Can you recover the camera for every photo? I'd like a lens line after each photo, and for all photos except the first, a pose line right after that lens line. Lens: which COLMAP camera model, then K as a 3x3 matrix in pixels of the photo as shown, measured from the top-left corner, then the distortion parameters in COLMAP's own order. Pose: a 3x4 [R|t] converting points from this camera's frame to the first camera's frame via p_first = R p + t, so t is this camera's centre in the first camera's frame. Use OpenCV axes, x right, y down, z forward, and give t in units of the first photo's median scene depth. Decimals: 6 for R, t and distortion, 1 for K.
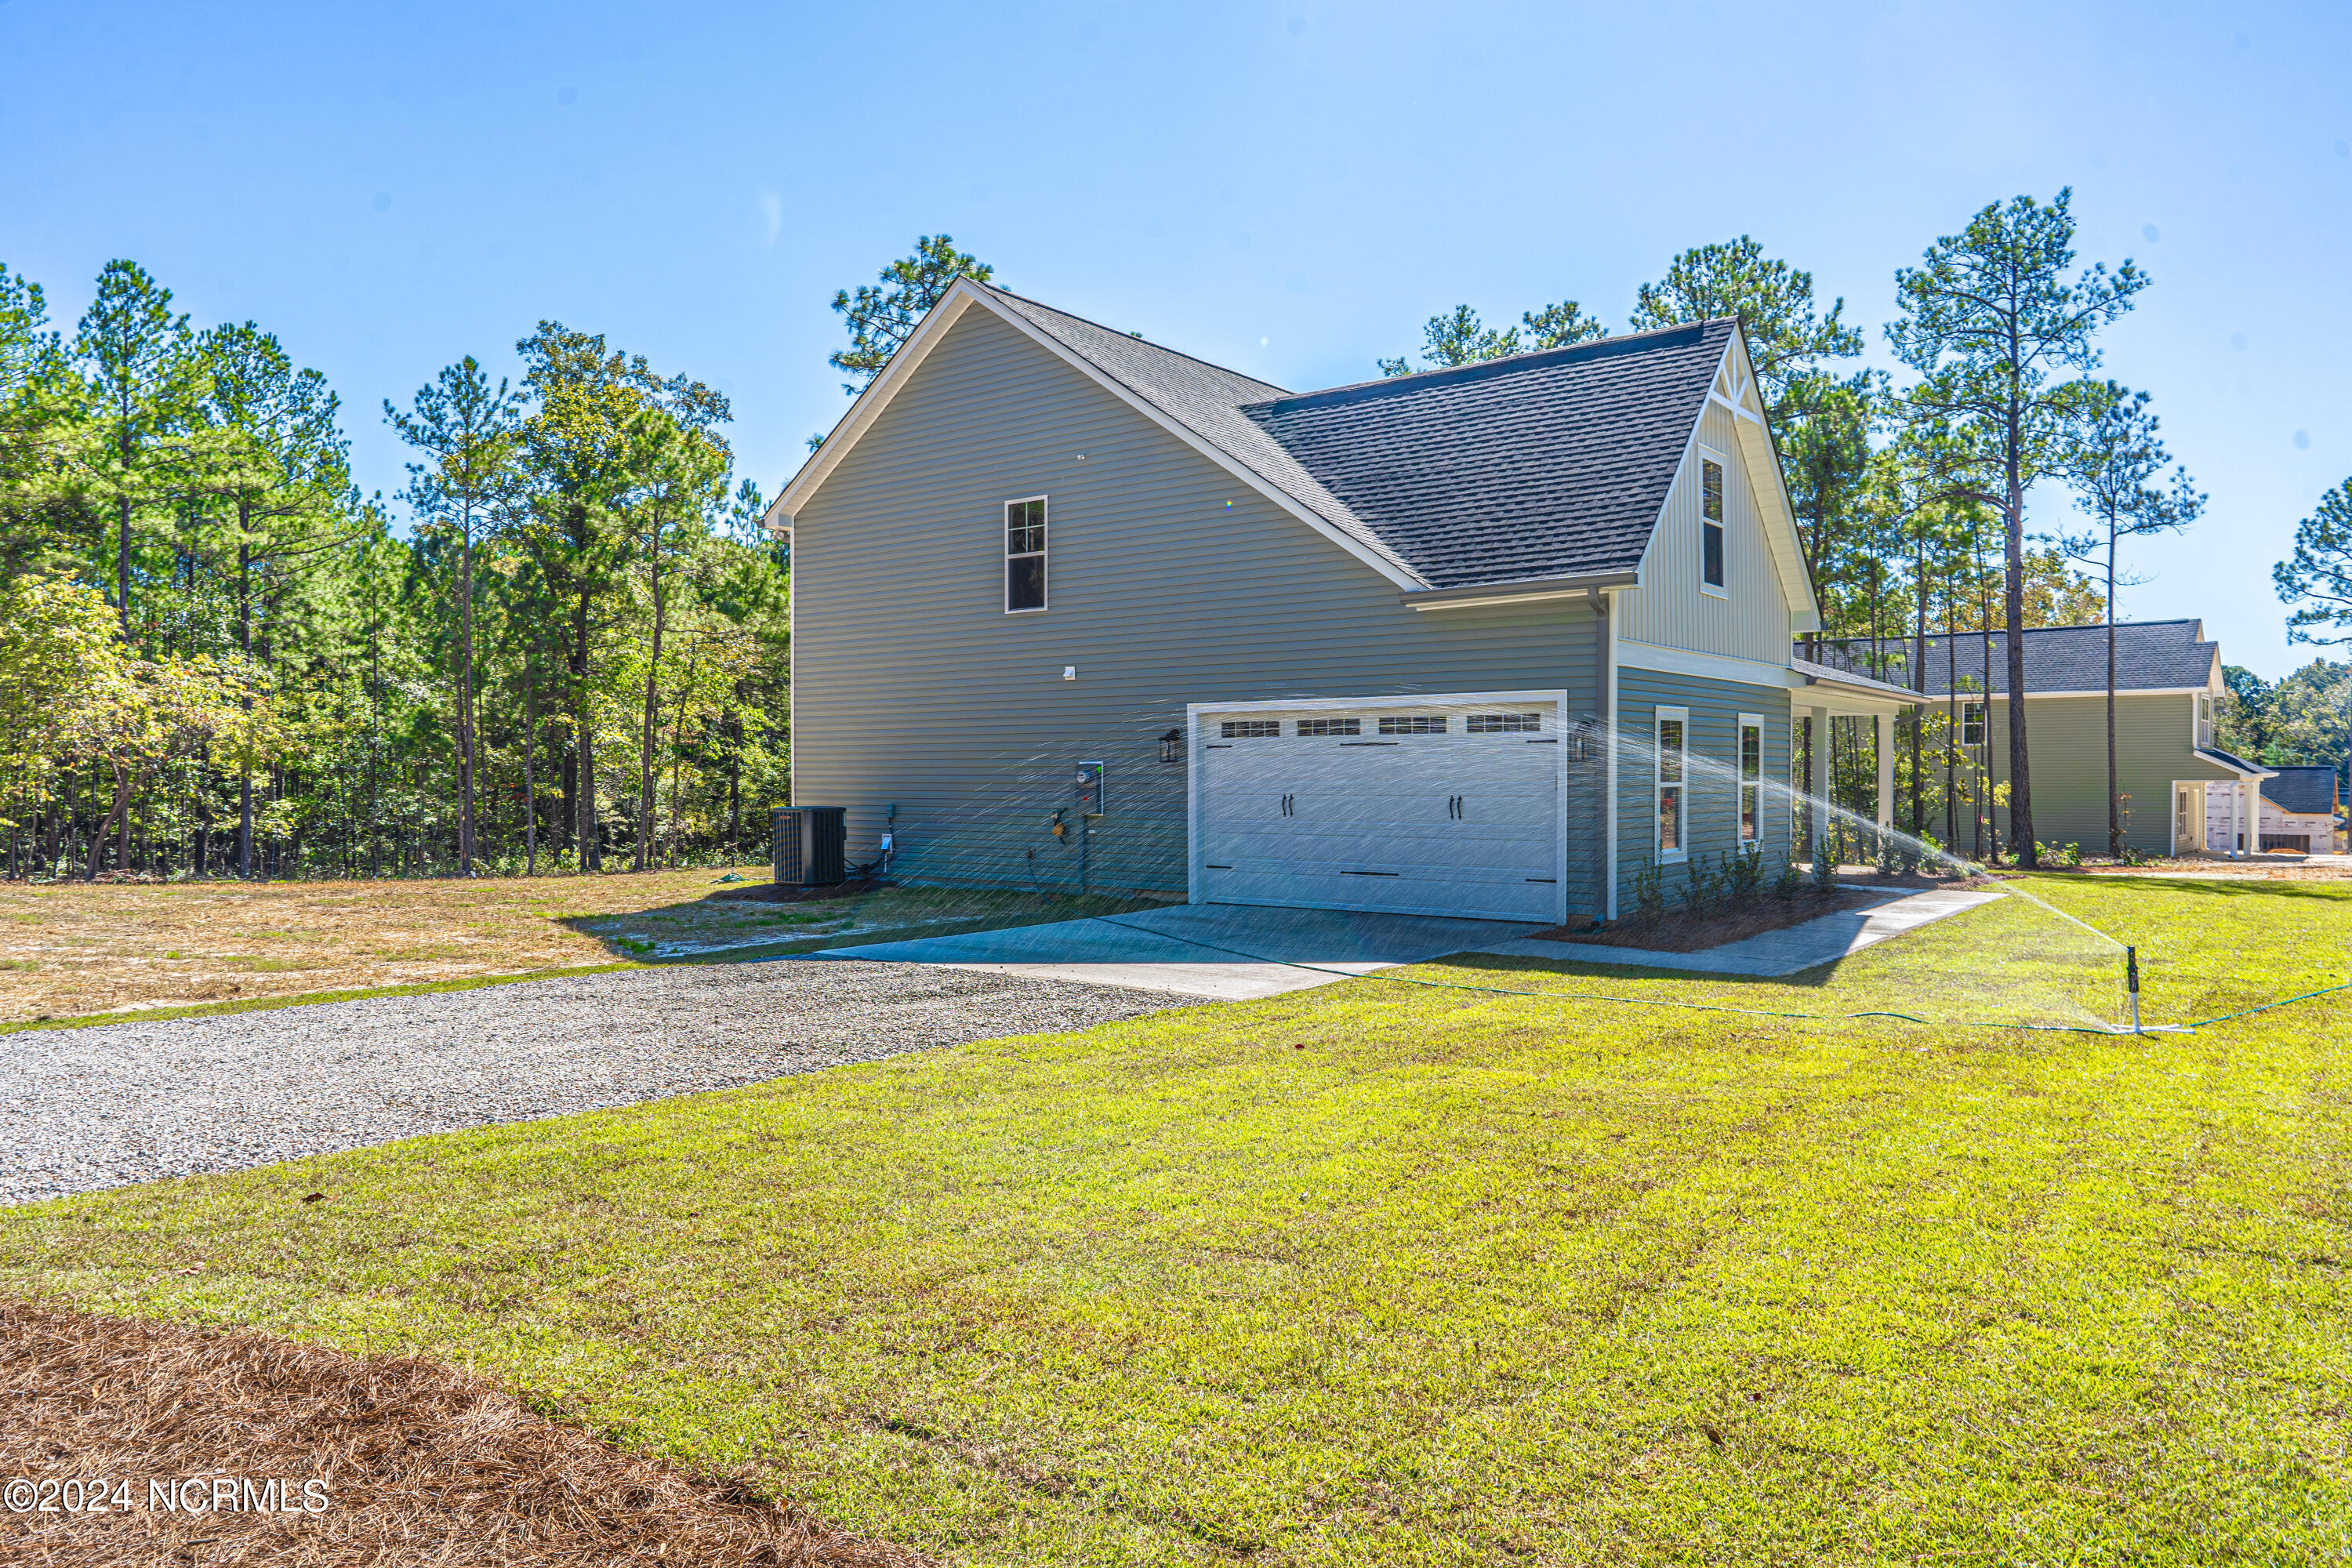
lens RADIAL K [[1563.9, 0, 1176.0], [0, 1563.9, 784.0], [0, 0, 1]] dist [-0.003408, 0.000419]
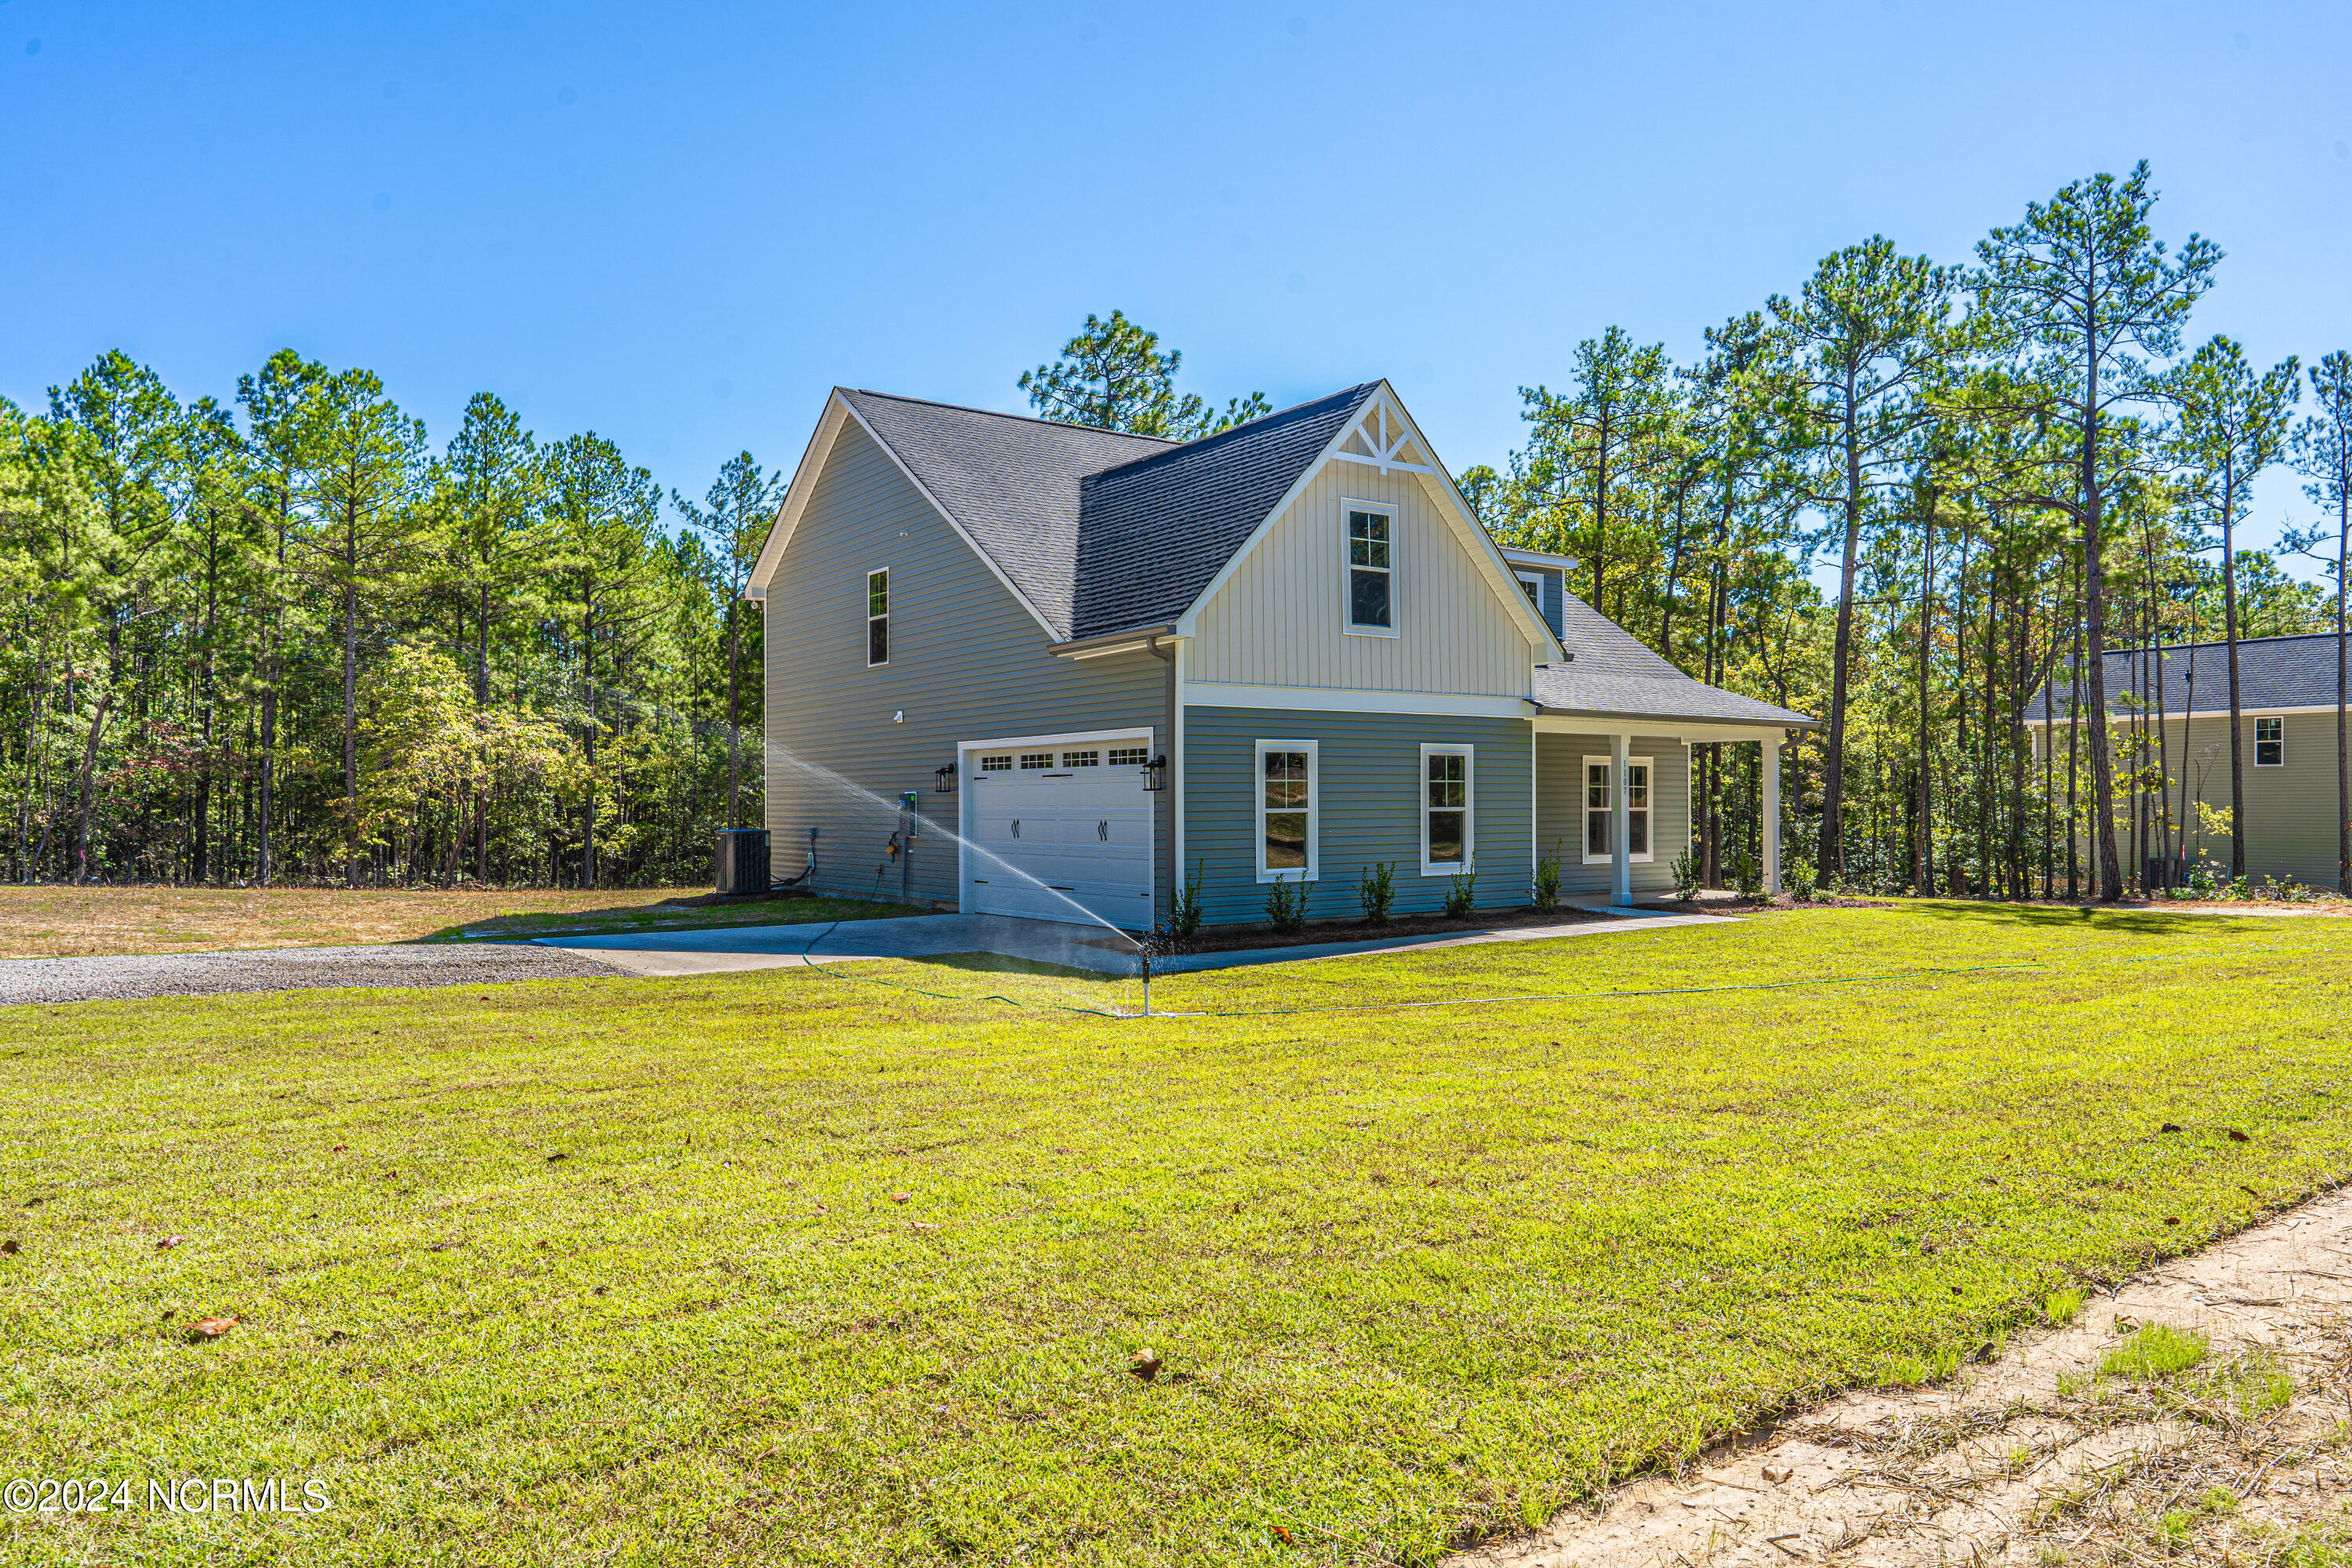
lens RADIAL K [[1566.1, 0, 1176.0], [0, 1566.1, 784.0], [0, 0, 1]] dist [-0.000073, -0.002706]
pose [[0.954247, -0.005027, -0.298977, 0.294434], [-0.000362, 0.999839, -0.017964, 0.000698], [0.299019, 0.017250, 0.954091, -0.038653]]
